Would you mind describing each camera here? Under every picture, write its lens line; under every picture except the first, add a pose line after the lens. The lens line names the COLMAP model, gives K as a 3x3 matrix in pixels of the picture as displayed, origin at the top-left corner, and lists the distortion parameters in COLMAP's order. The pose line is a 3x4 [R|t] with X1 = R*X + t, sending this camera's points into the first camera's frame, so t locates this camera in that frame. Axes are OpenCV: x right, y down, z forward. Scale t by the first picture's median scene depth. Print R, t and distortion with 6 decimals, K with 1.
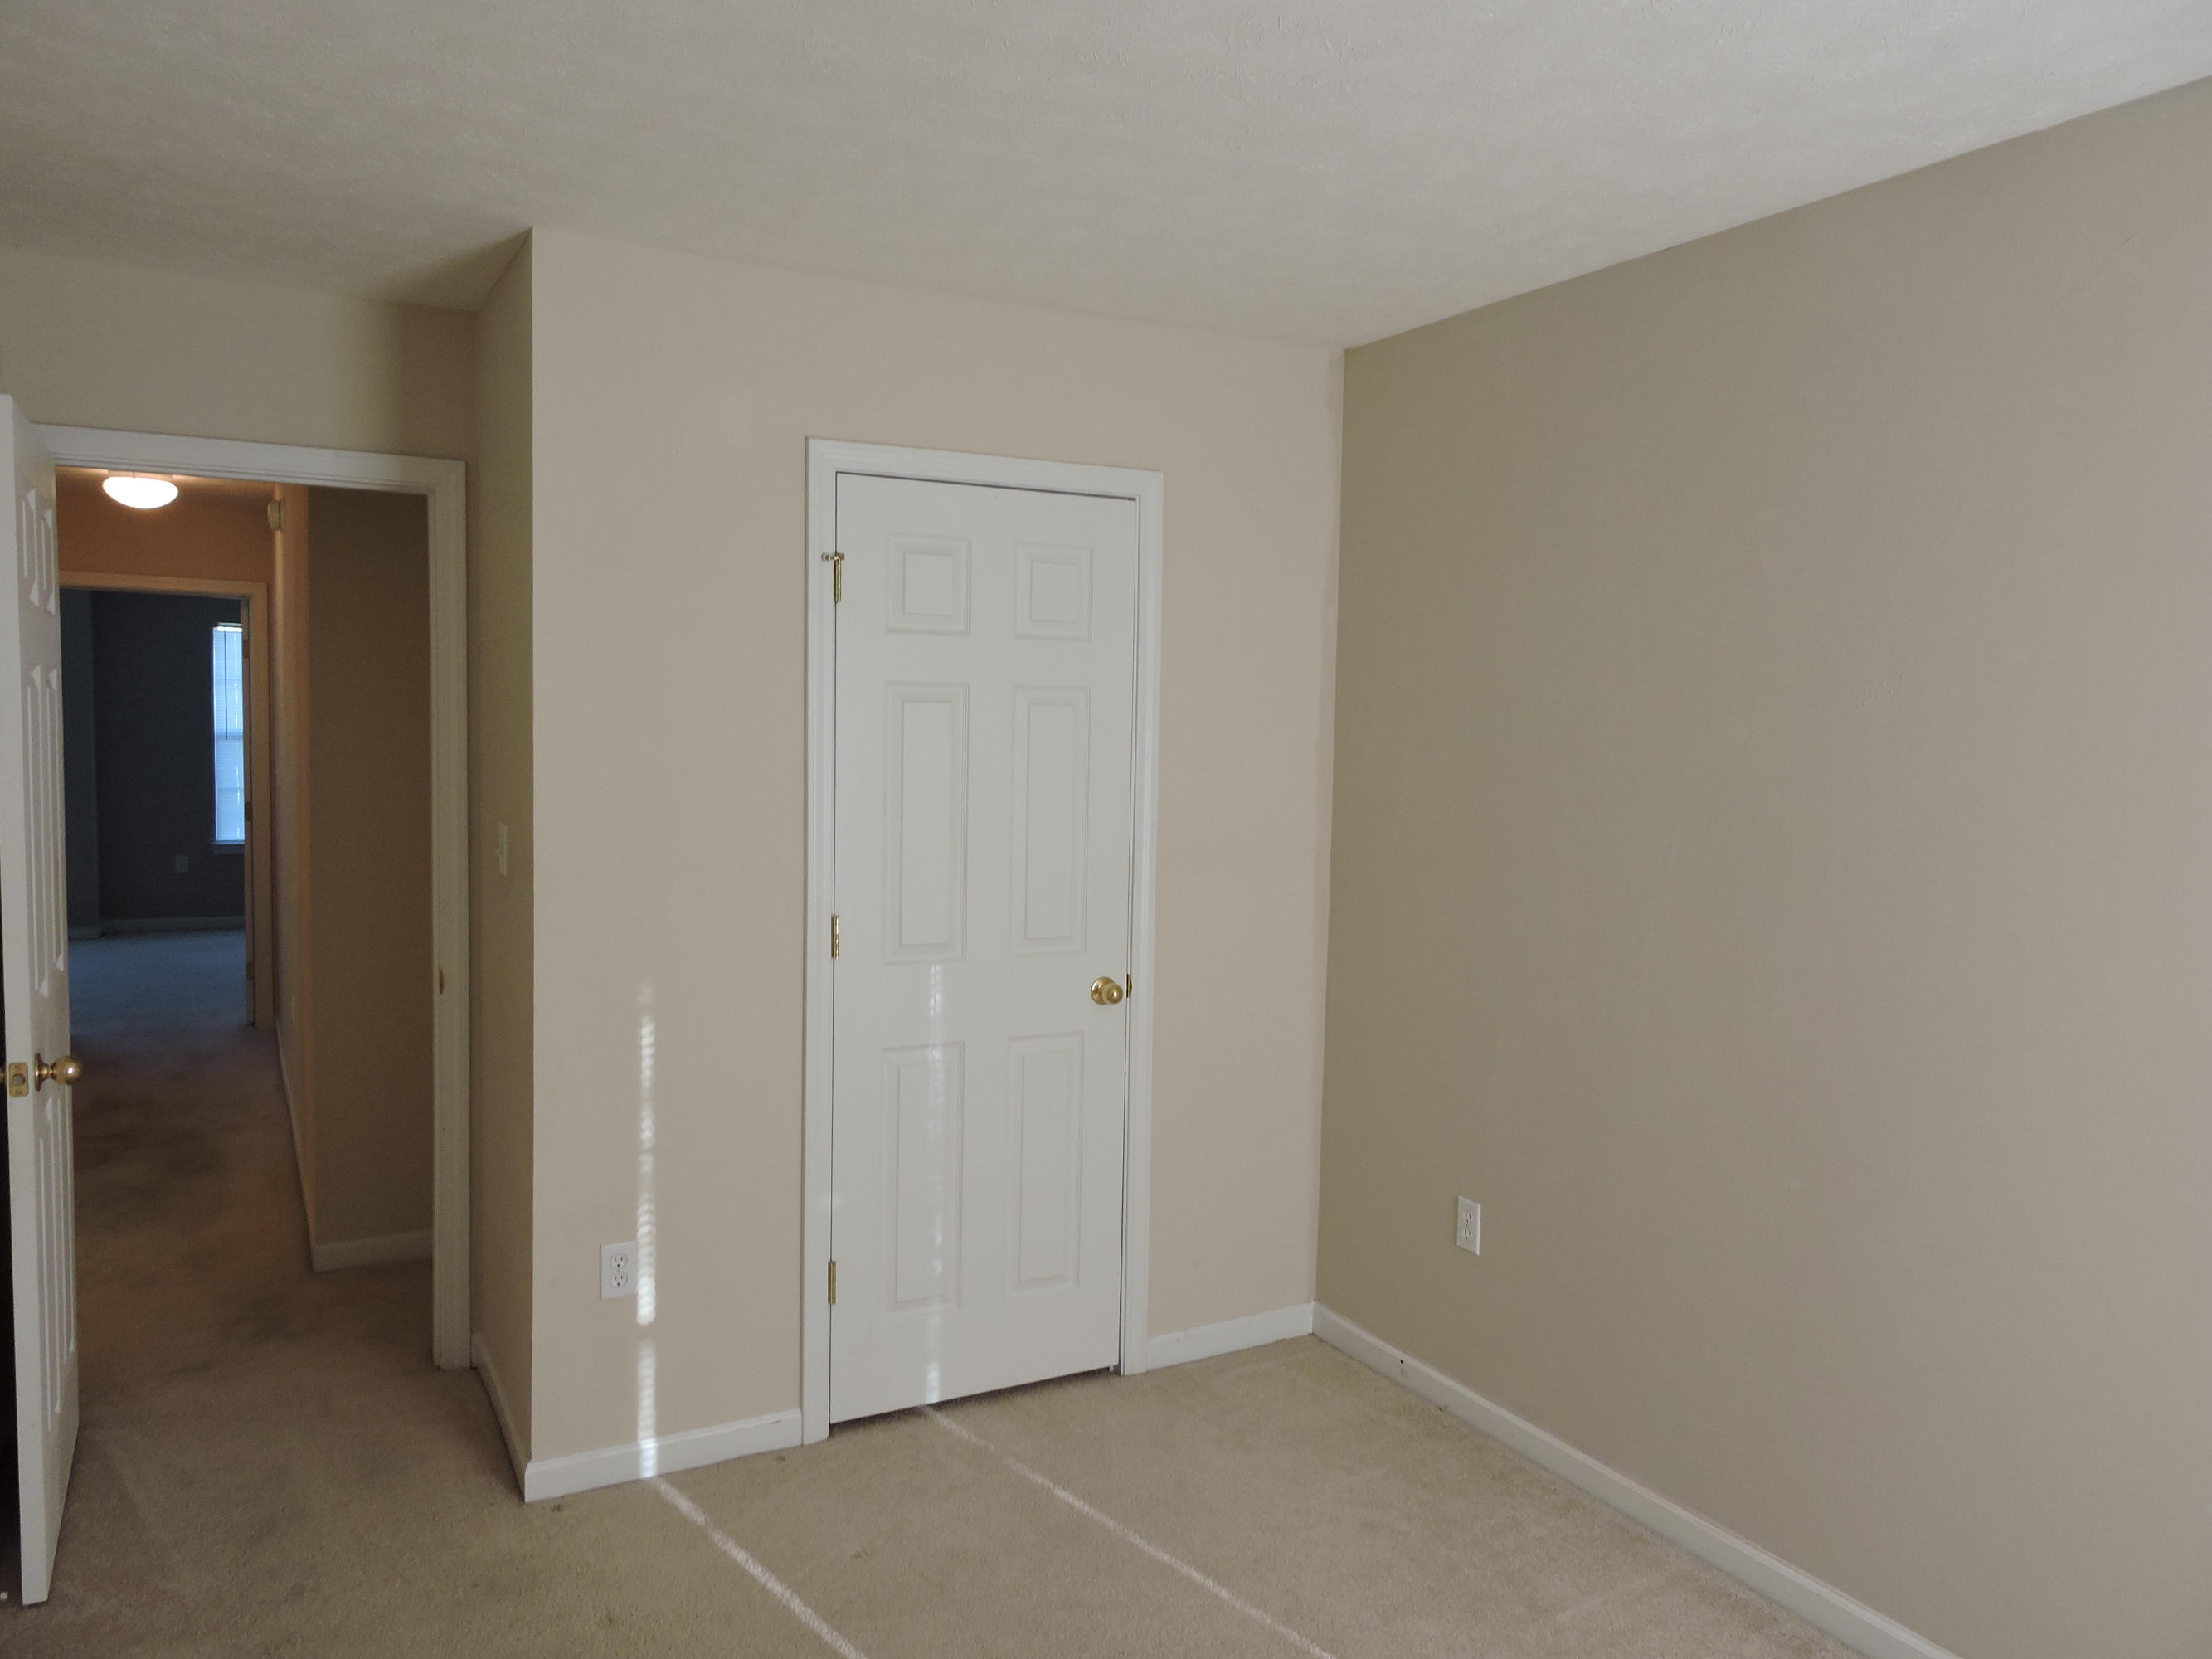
lens RADIAL K [[1558.4, 0, 1106.0], [0, 1558.4, 829.5], [0, 0, 1]] dist [-0.018169, 0.005827]
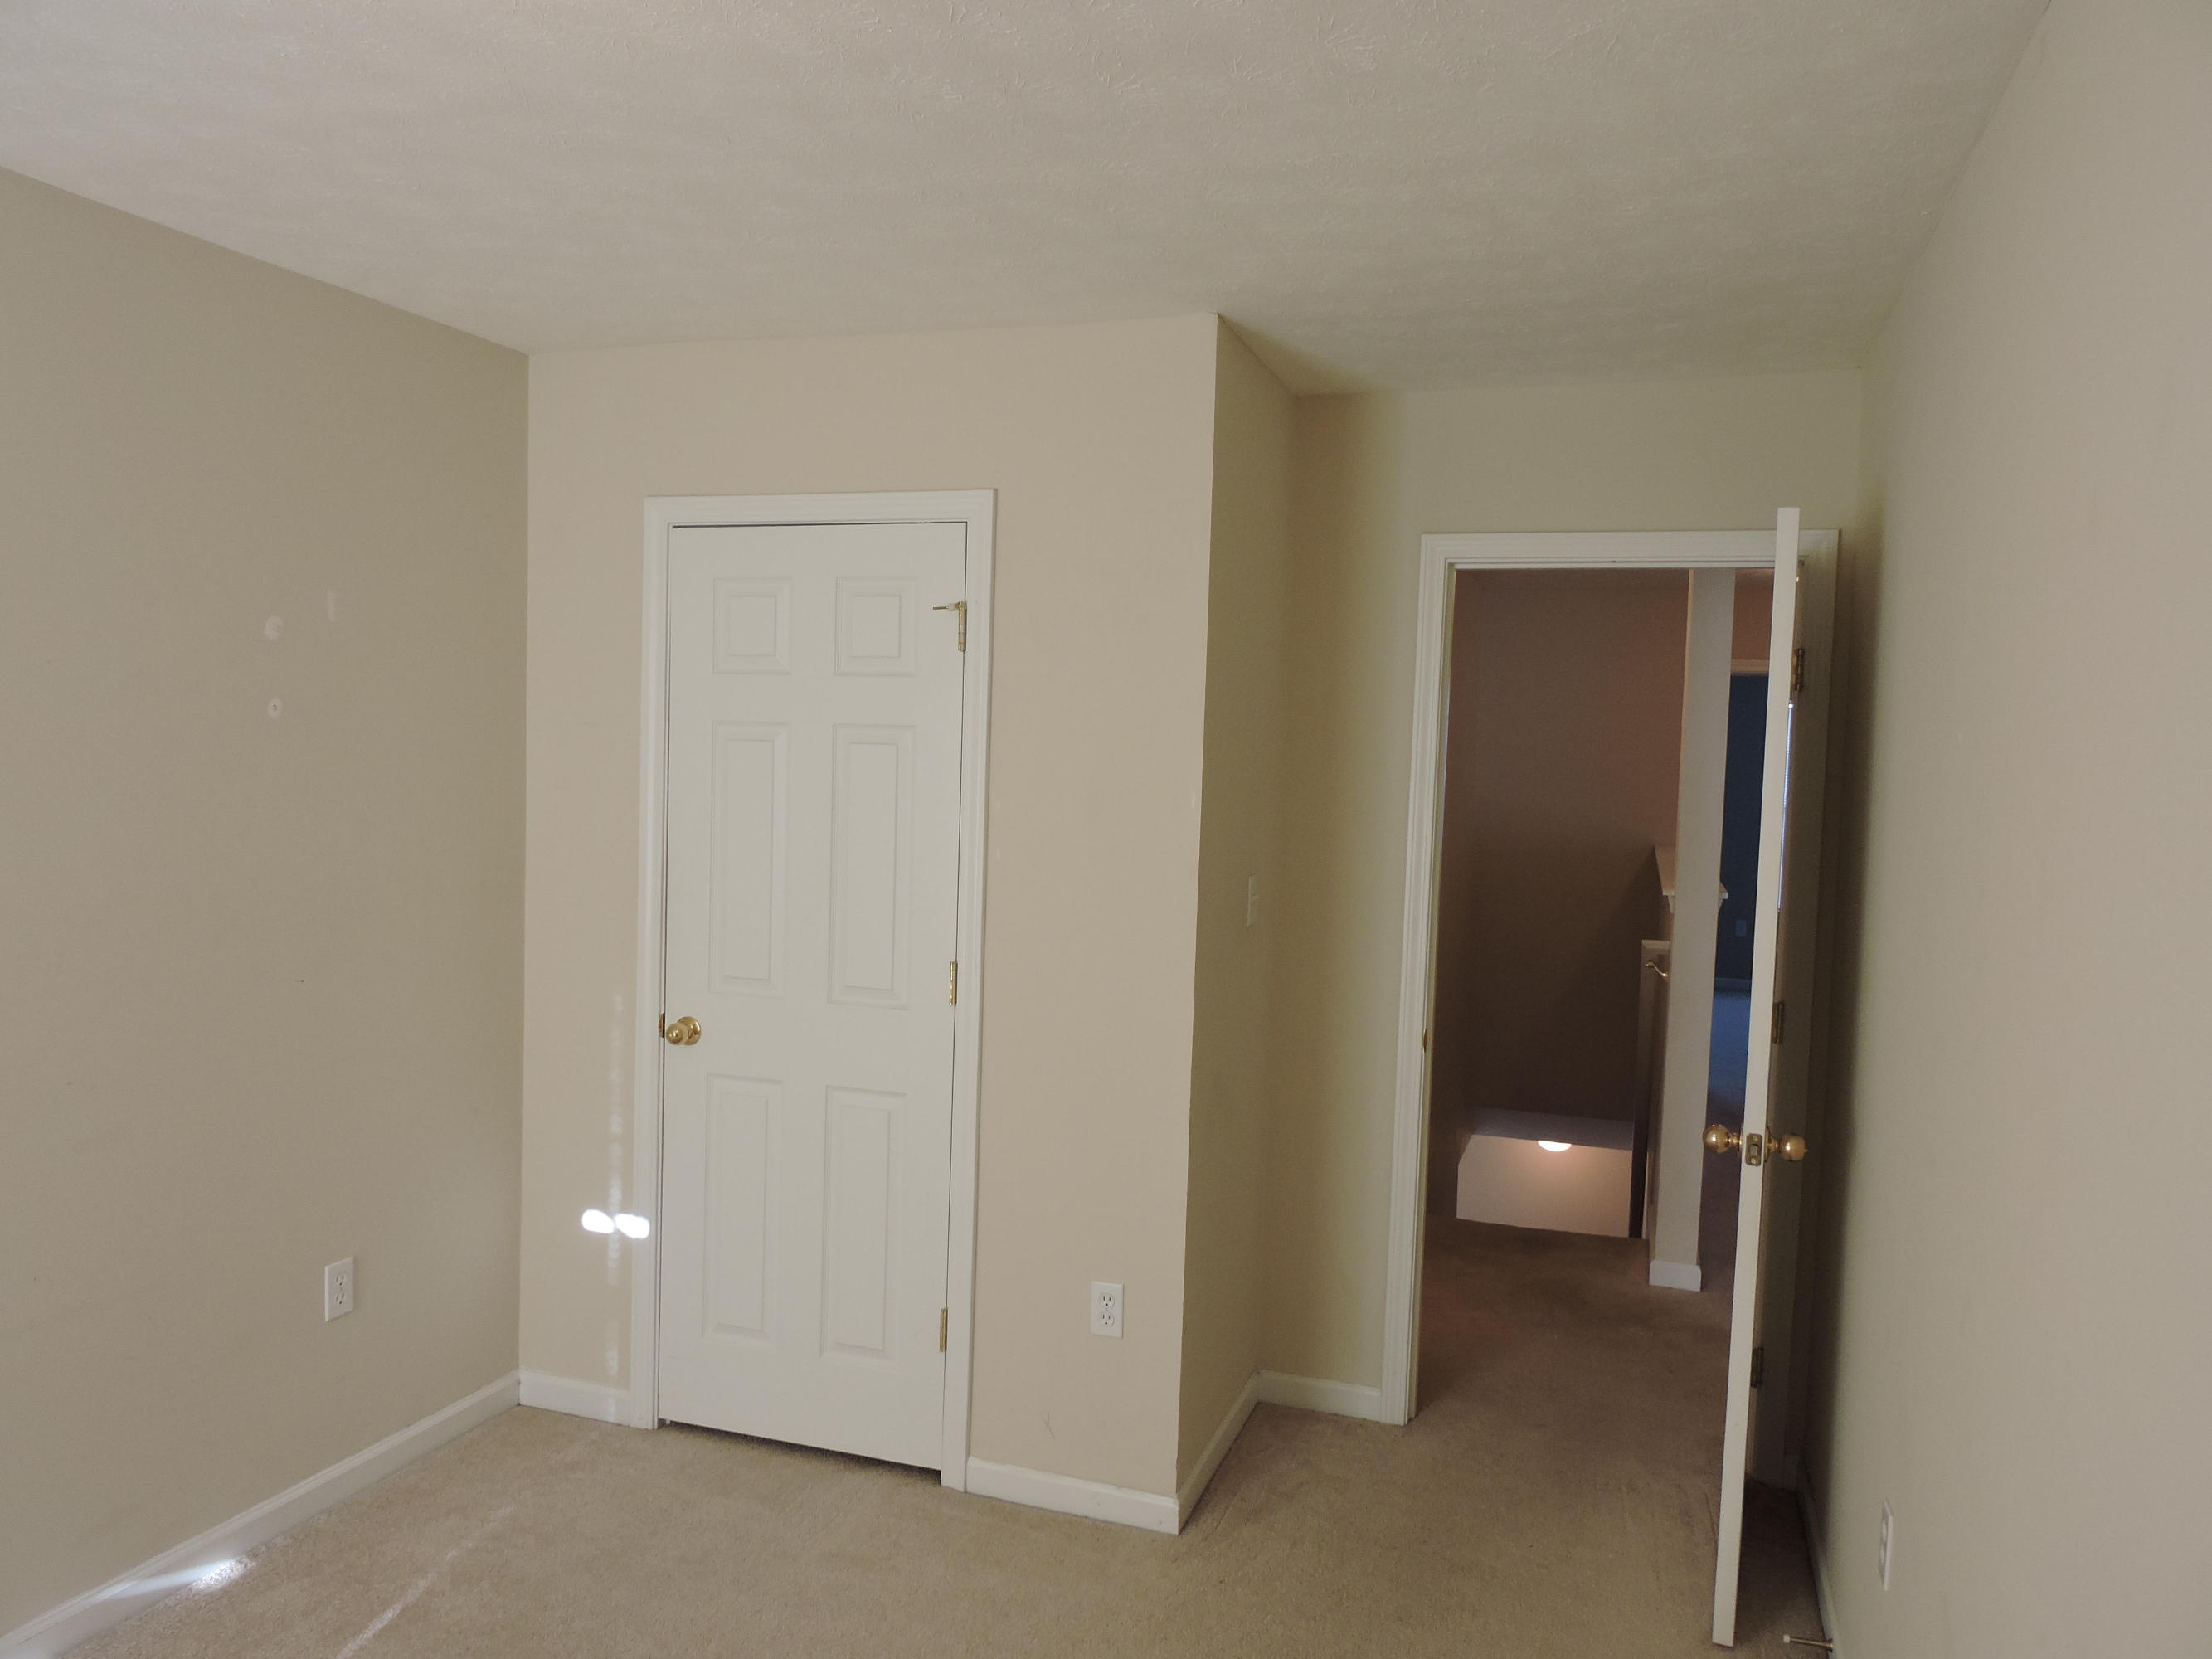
lens RADIAL K [[1558.4, 0, 1106.0], [0, 1558.4, 829.5], [0, 0, 1]] dist [-0.018169, 0.005827]
pose [[0.679183, 0.030979, -0.733315, 0.775425], [-0.073655, 0.996942, -0.026102, -0.012874], [0.730264, 0.071740, 0.679388, 0.461532]]
